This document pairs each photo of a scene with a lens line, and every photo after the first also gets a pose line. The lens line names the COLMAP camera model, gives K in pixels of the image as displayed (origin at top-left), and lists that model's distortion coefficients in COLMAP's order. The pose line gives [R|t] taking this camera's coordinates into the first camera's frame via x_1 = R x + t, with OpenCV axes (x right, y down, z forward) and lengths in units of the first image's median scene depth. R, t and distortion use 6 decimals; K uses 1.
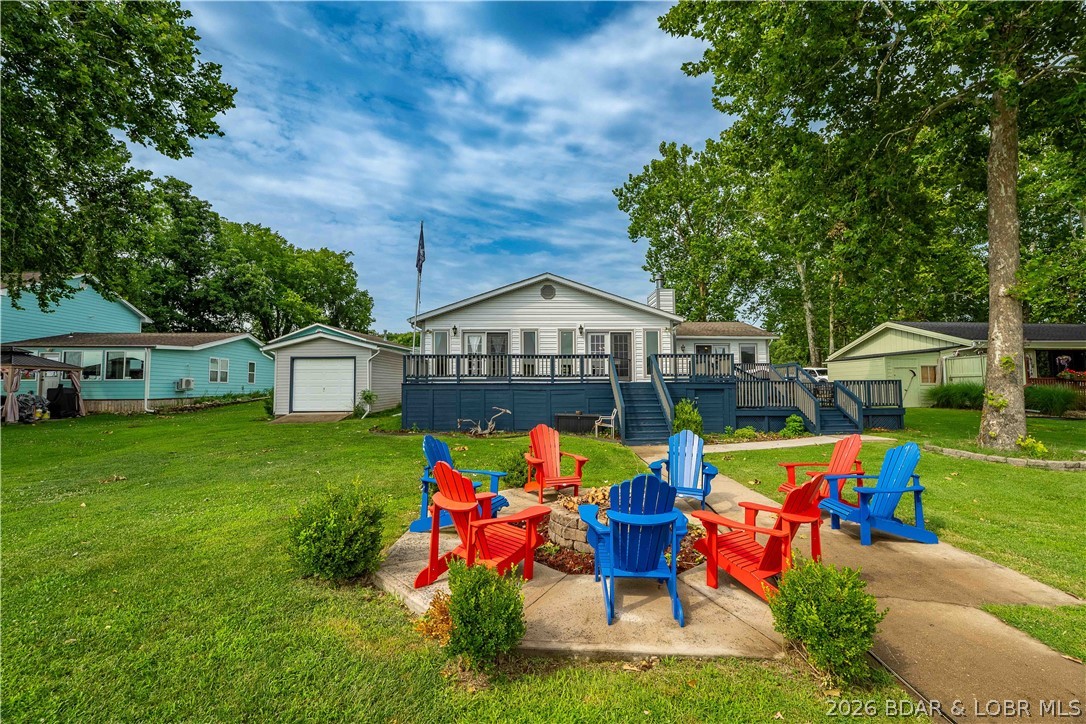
lens RADIAL K [[475.7, 0, 538.2], [0, 475.7, 362.2], [0, 0, 1]] dist [-0.011859, 0.002020]
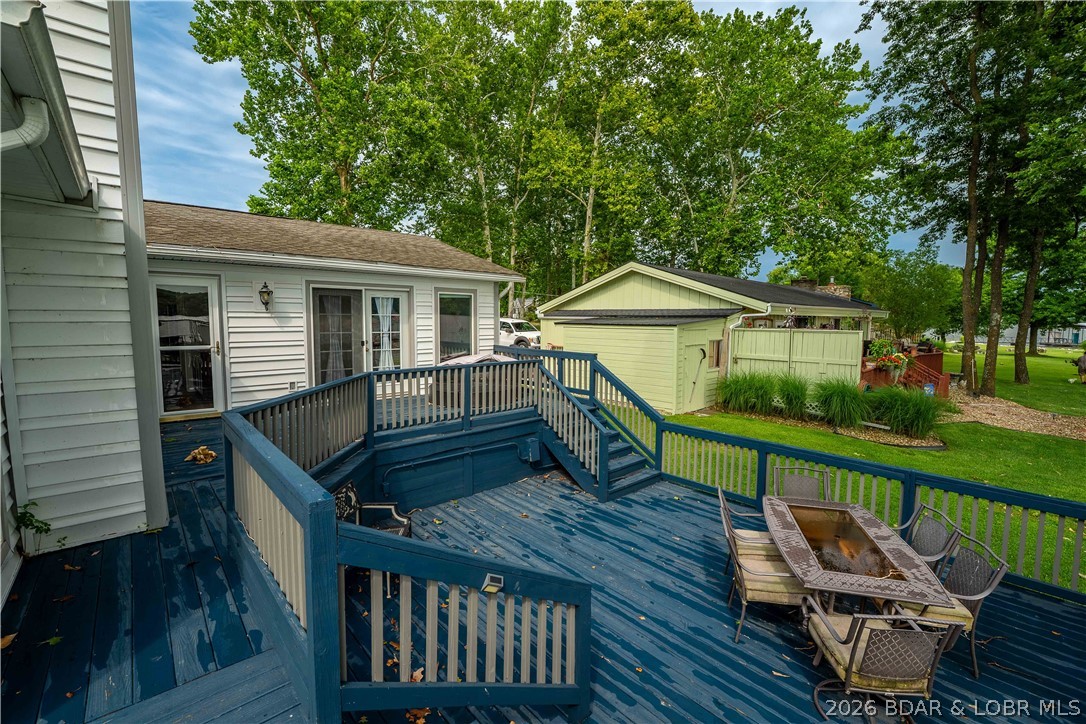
lens RADIAL K [[475.7, 0, 546.8], [0, 475.7, 359.1], [0, 0, 1]] dist [-0.011859, 0.002020]
pose [[0.748833, -0.050506, 0.660832, 0.134909], [-0.047571, 0.990424, 0.129602, -0.020920], [-0.661049, -0.128487, 0.739260, 0.374854]]
